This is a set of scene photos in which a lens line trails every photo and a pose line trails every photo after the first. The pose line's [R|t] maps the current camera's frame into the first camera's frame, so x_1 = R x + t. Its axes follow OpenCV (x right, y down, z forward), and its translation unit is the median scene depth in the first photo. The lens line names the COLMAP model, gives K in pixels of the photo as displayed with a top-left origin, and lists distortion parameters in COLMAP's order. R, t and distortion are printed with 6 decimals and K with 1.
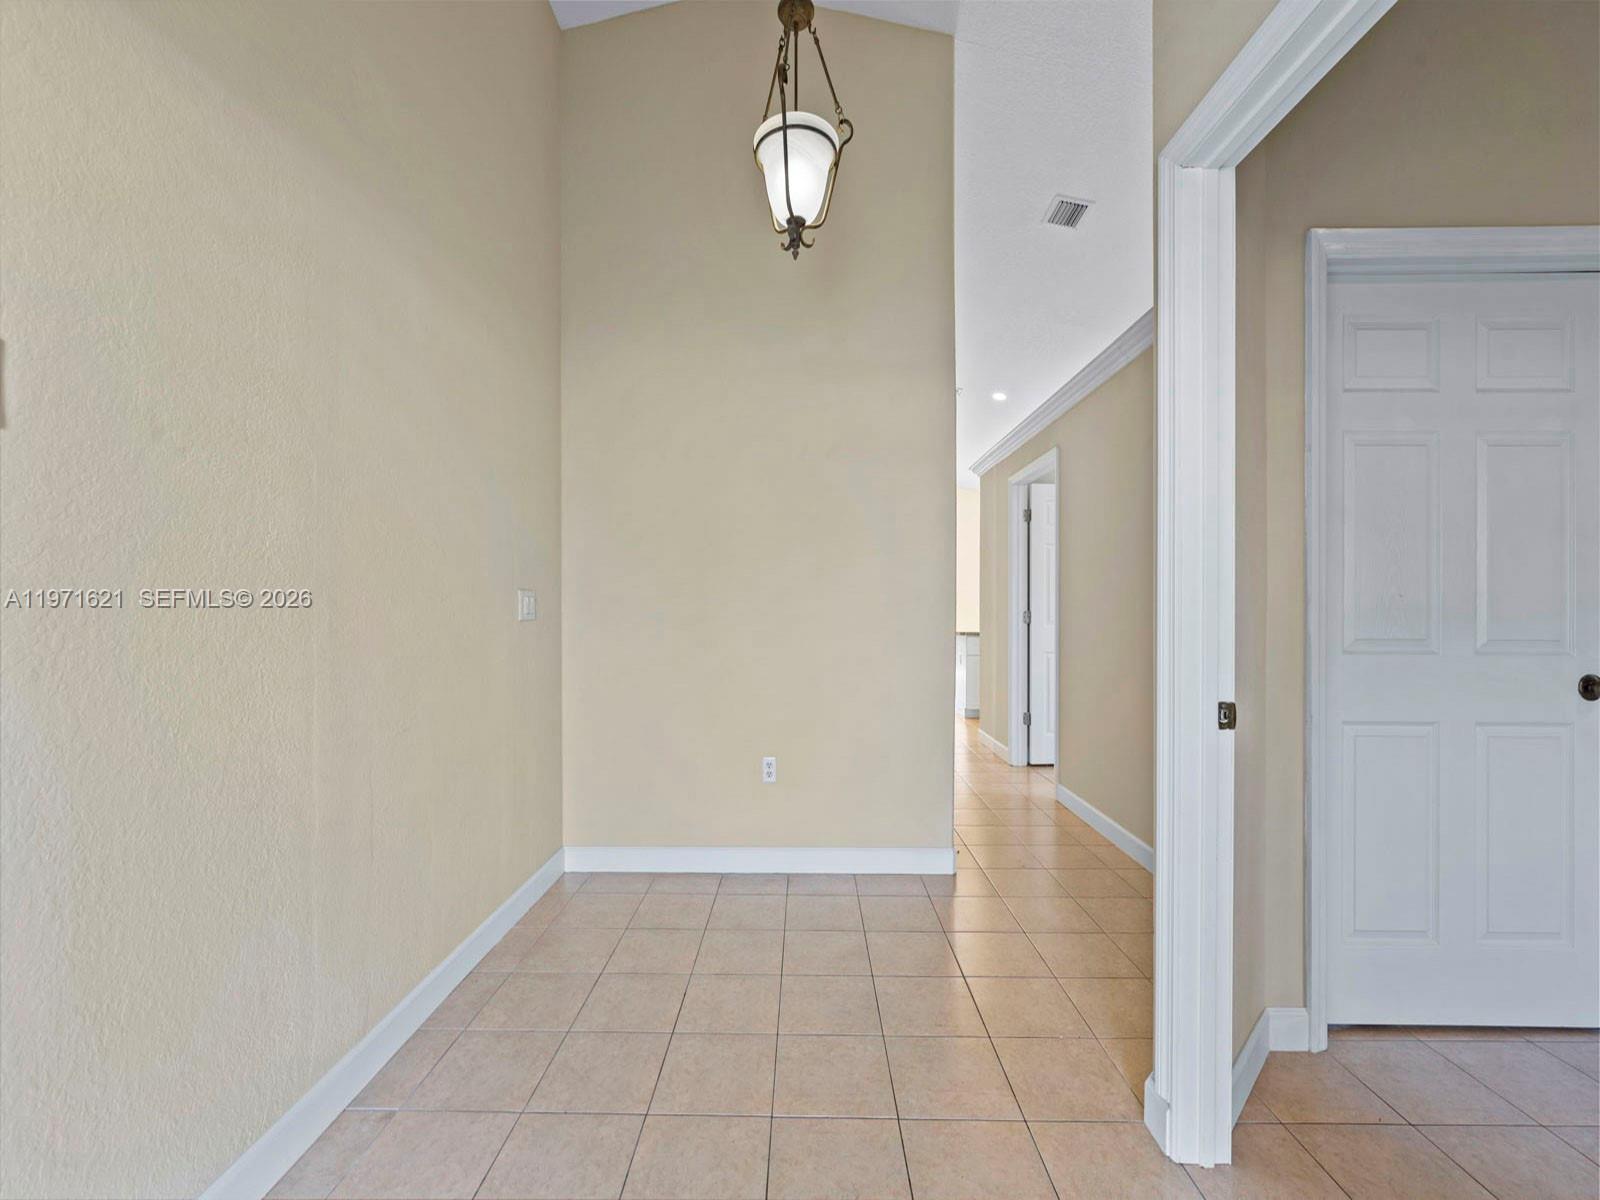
lens RADIAL K [[655.6, 0, 796.6], [0, 655.6, 605.3], [0, 0, 1]] dist [0.000924, -0.000718]
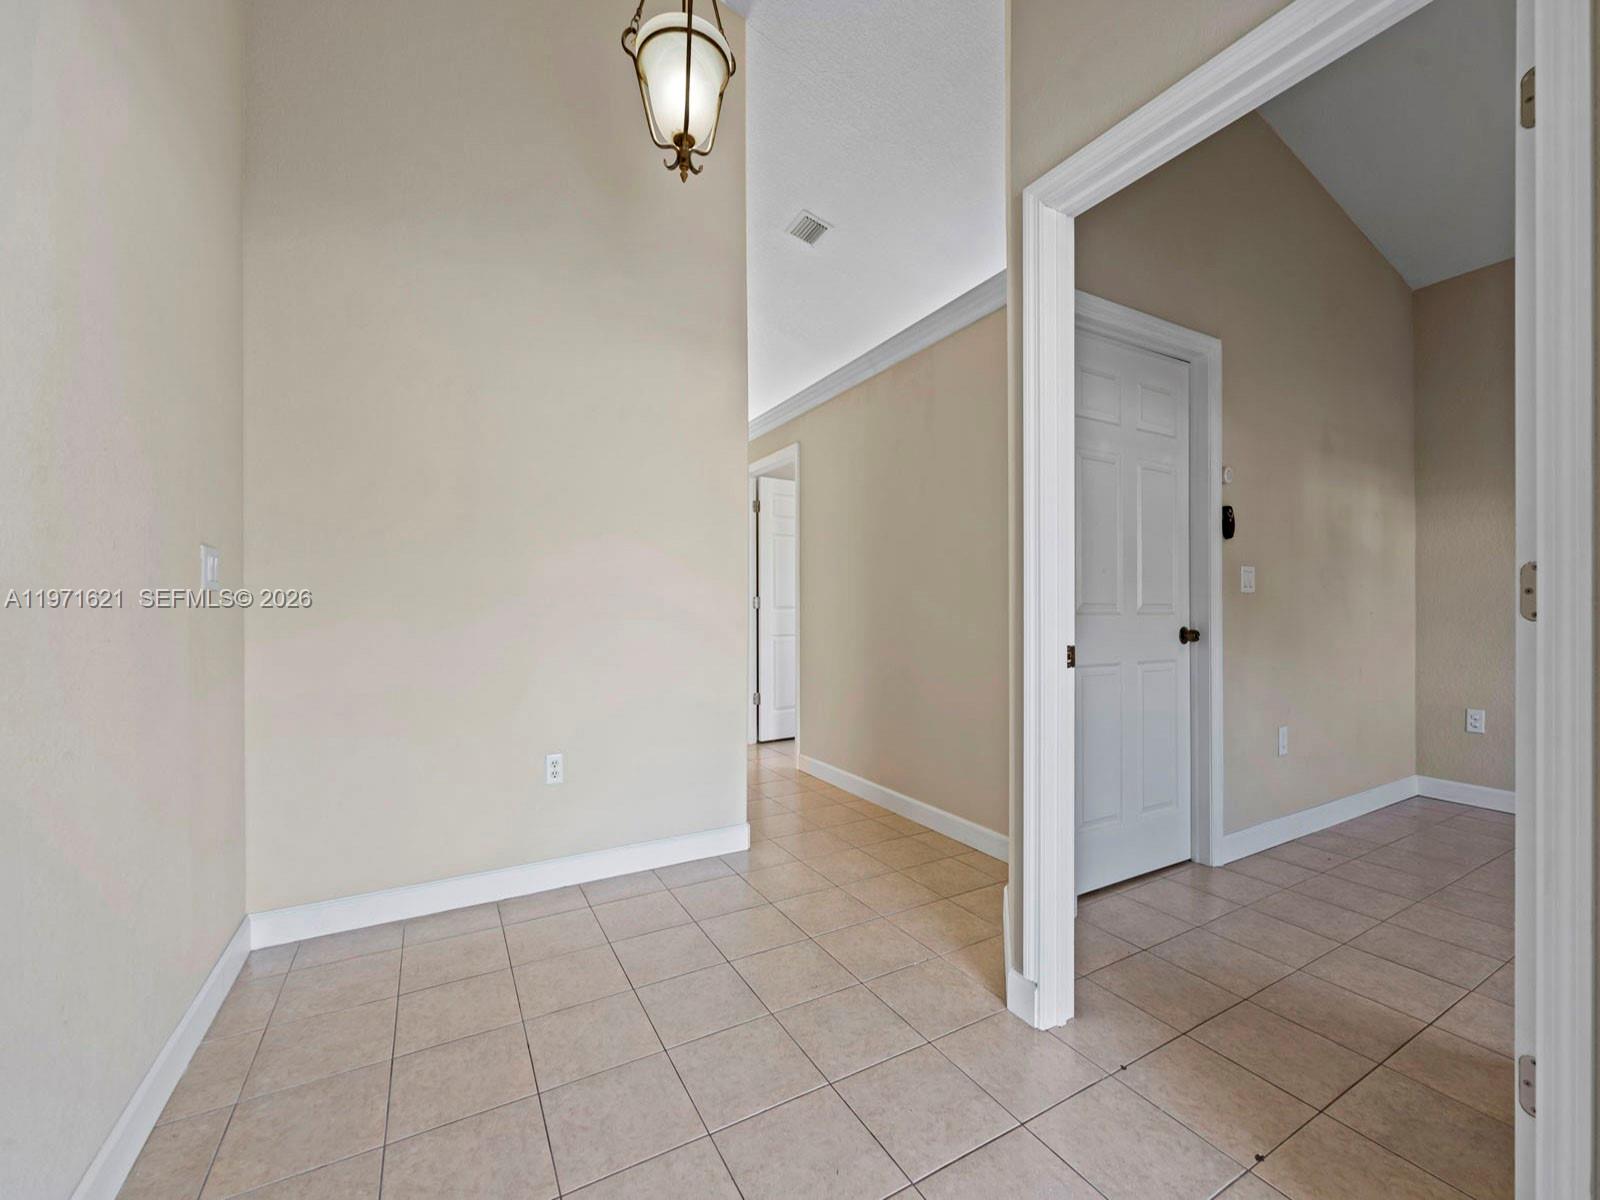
lens RADIAL K [[655.6, 0, 800.4], [0, 655.6, 601.4], [0, 0, 1]] dist [0.000924, -0.000718]
pose [[0.863747, 0.000892, 0.503925, -0.236862], [0.000743, 0.999995, -0.003044, 0.038543], [-0.503925, 0.003004, 0.863742, 0.106006]]
